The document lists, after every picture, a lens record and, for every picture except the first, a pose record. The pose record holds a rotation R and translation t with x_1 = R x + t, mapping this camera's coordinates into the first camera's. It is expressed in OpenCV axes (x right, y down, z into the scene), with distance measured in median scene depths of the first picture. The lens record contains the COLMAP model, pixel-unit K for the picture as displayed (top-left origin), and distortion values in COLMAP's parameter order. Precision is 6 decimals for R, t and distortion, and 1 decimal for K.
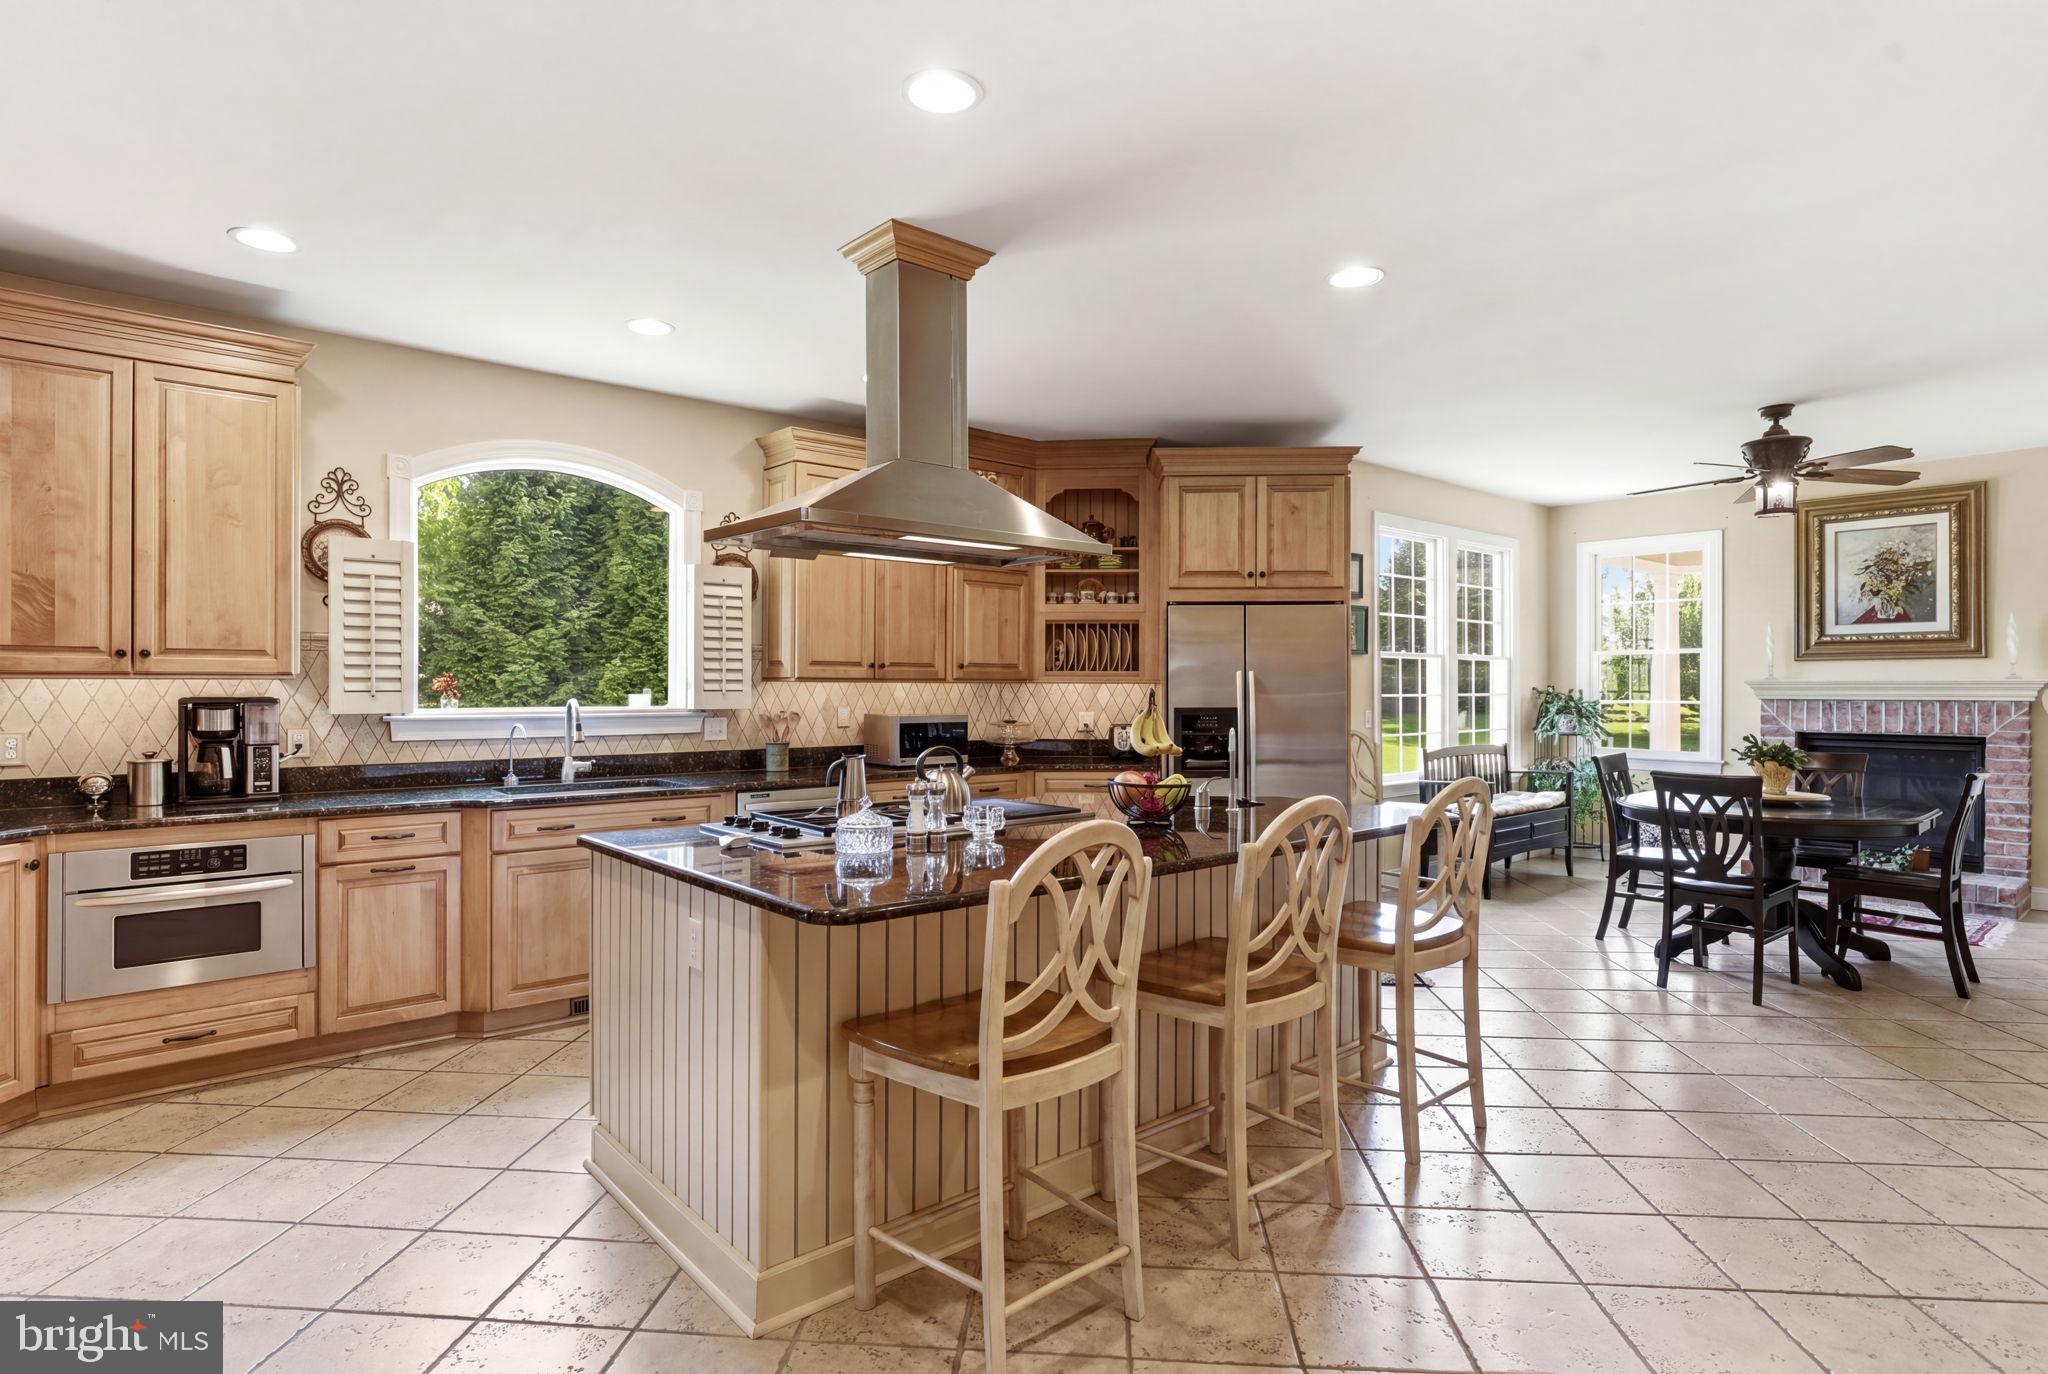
lens RADIAL K [[1041.9, 0, 1024.0], [0, 1041.9, 687.0], [0, 0, 1]] dist [-0.004595, -0.000500]
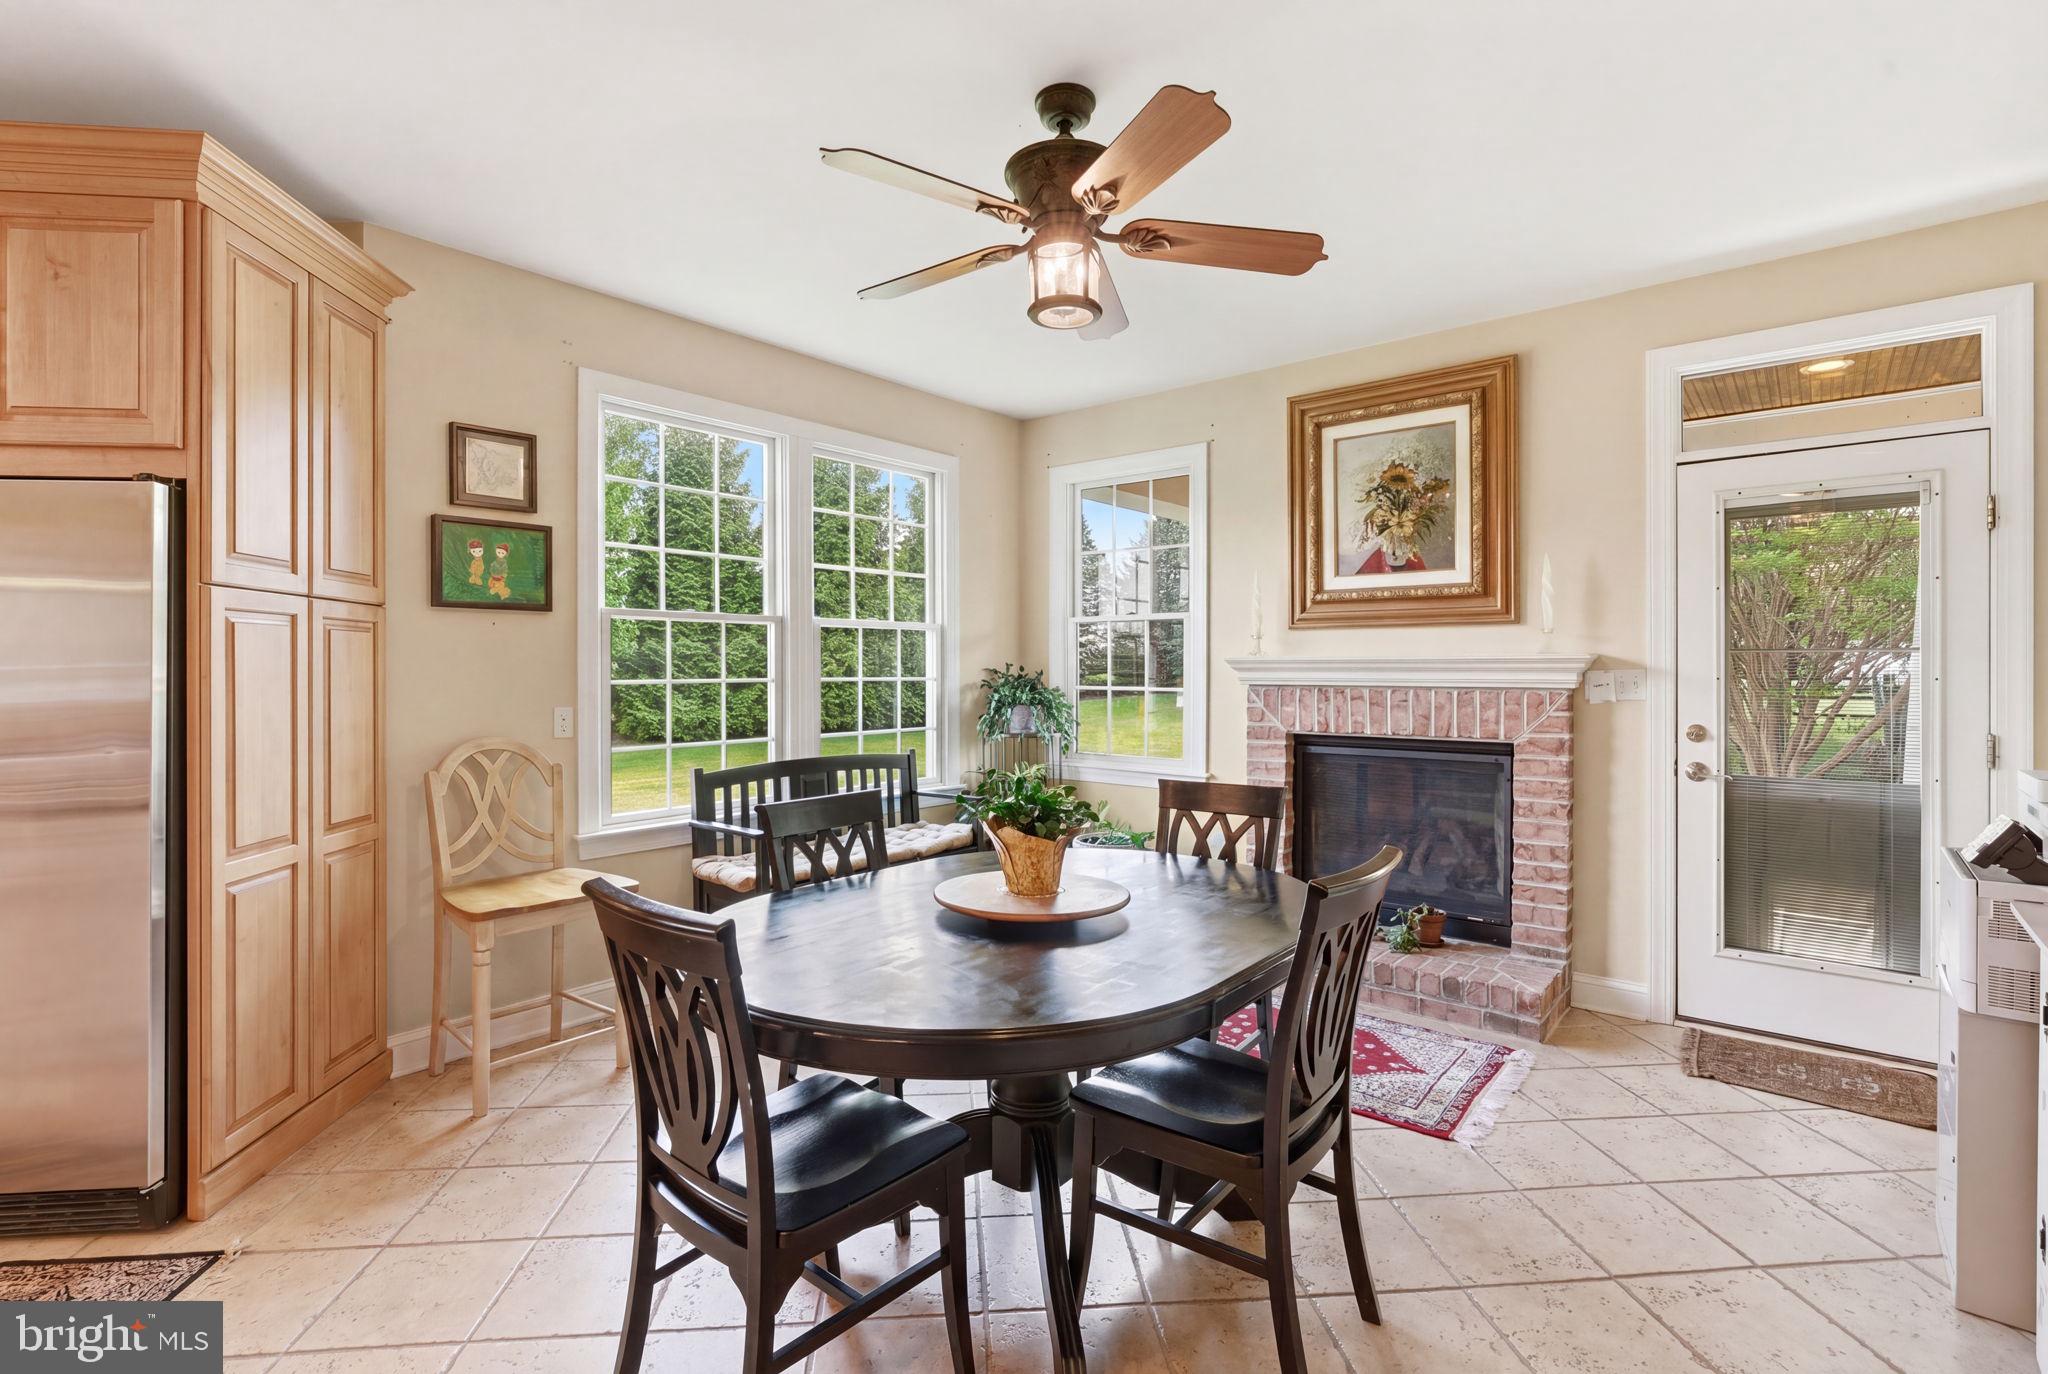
lens RADIAL K [[949.3, 0, 1026.3], [0, 949.3, 666.1], [0, 0, 1]] dist [-0.003121, -0.000307]
pose [[0.983563, -0.000284, 0.180566, 0.476807], [0.000196, 1.000000, 0.000509, -0.000987], [-0.180567, -0.000465, 0.983563, 0.430709]]
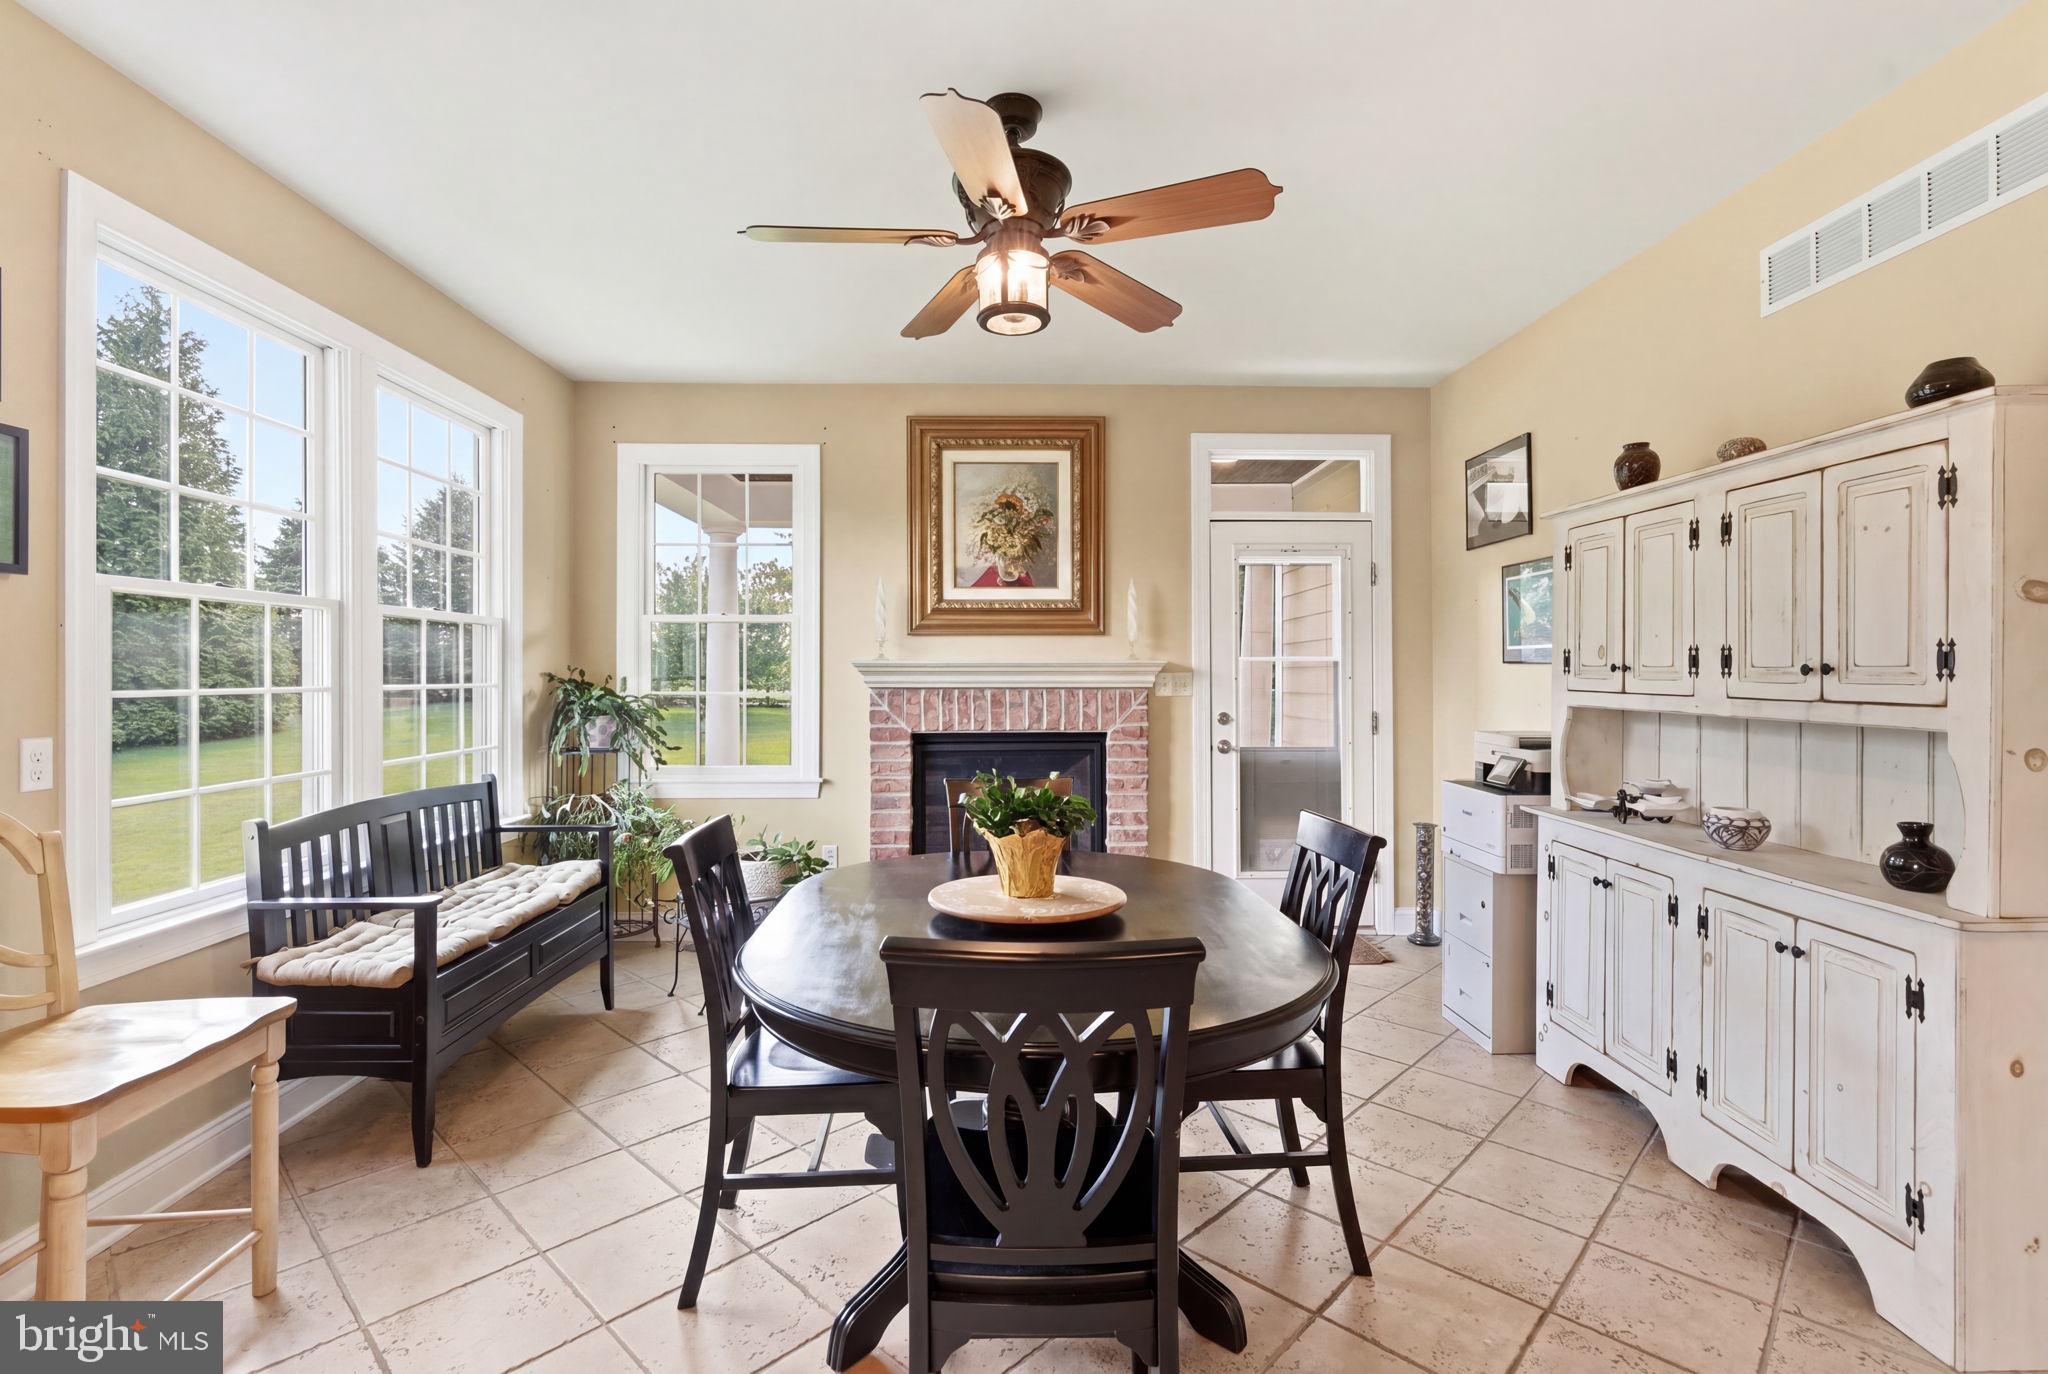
lens RADIAL K [[952.1, 0, 1028.2], [0, 952.1, 677.0], [0, 0, 1]] dist [-0.000456, -0.000234]
pose [[0.626605, -0.005473, 0.779318, 0.286824], [0.000207, 0.999976, 0.006856, -0.000163], [-0.779337, -0.004135, 0.626591, 0.539255]]
